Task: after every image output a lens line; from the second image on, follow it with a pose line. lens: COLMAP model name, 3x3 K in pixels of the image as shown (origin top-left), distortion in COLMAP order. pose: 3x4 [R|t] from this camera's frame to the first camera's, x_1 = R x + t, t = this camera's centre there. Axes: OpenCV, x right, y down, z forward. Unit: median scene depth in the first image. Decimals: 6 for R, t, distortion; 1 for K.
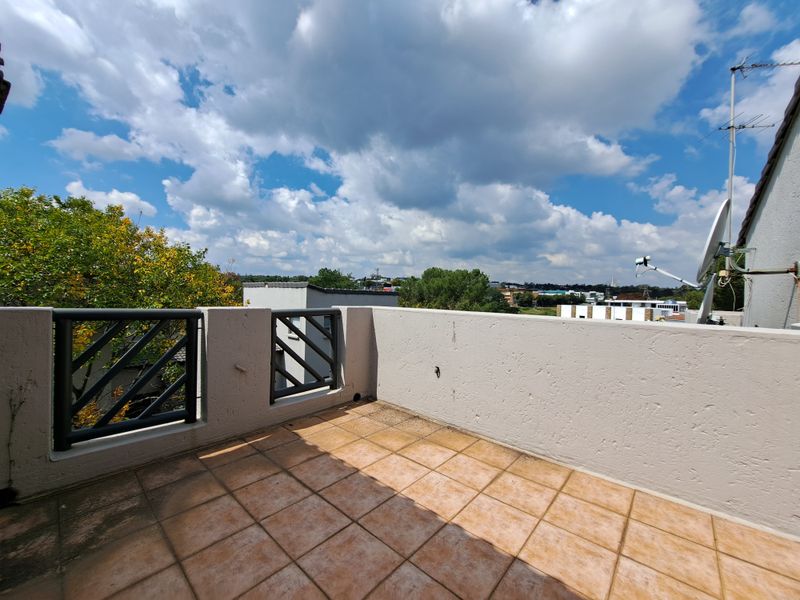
lens RADIAL K [[319.4, 0, 399.1], [0, 319.4, 289.1], [0, 0, 1]] dist [-0.023233, -0.000771]
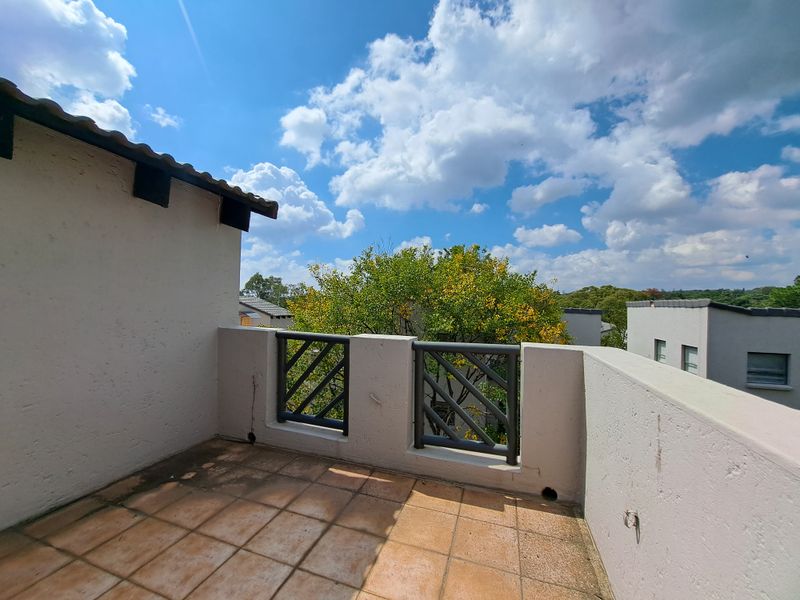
lens RADIAL K [[319.4, 0, 399.1], [0, 319.4, 289.1], [0, 0, 1]] dist [-0.023233, -0.000771]
pose [[0.386278, -0.063241, -0.920212, 0.517687], [0.002856, 0.997724, -0.067369, -0.028235], [0.922378, 0.023395, 0.385580, 0.729532]]
